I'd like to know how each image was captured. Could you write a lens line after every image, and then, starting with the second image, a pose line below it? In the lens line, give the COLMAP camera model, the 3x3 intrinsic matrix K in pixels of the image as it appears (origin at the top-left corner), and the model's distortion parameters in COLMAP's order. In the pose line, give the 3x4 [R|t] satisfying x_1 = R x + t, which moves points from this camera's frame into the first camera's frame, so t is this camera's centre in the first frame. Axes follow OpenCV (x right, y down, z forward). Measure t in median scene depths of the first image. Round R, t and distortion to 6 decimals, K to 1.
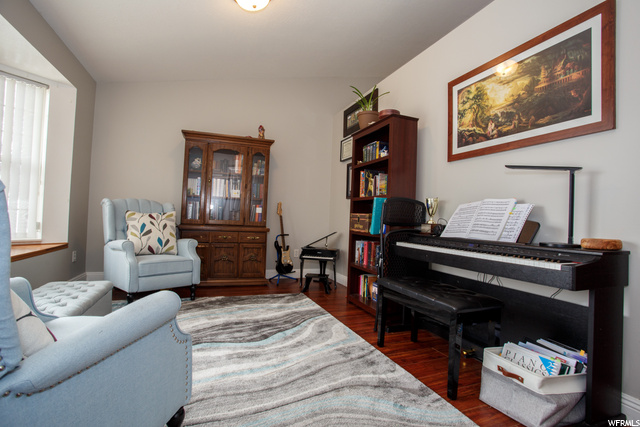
lens RADIAL K [[312.6, 0, 320.0], [0, 312.6, 213.5], [0, 0, 1]] dist [-0.093519, 0.053833]
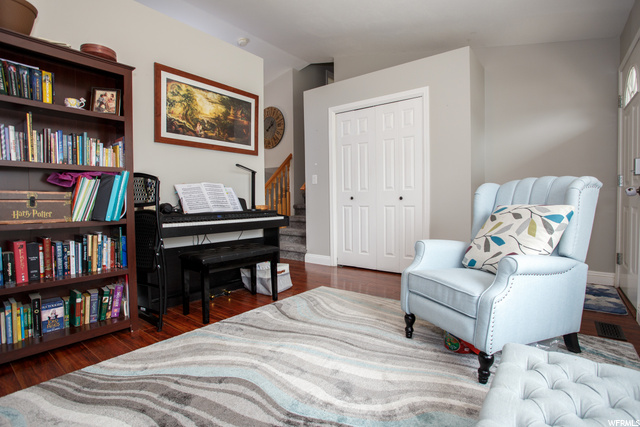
lens RADIAL K [[312.6, 0, 320.0], [0, 312.6, 213.5], [0, 0, 1]] dist [-0.093519, 0.053833]
pose [[-0.493089, -0.074226, 0.866807, -0.637242], [-0.031255, 0.997222, 0.067614, -0.012931], [-0.869418, 0.006248, -0.494039, 0.867078]]
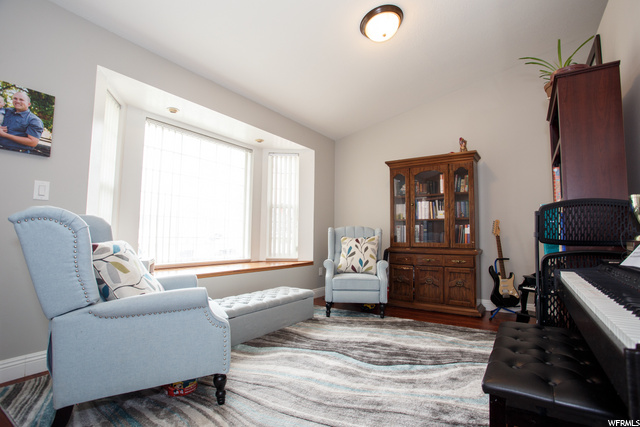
lens RADIAL K [[312.6, 0, 320.0], [0, 312.6, 213.5], [0, 0, 1]] dist [-0.093519, 0.053833]
pose [[0.578462, -0.091066, -0.810610, 0.387070], [0.027103, 0.995346, -0.092479, 0.014240], [0.815259, 0.031526, 0.578238, 0.200570]]
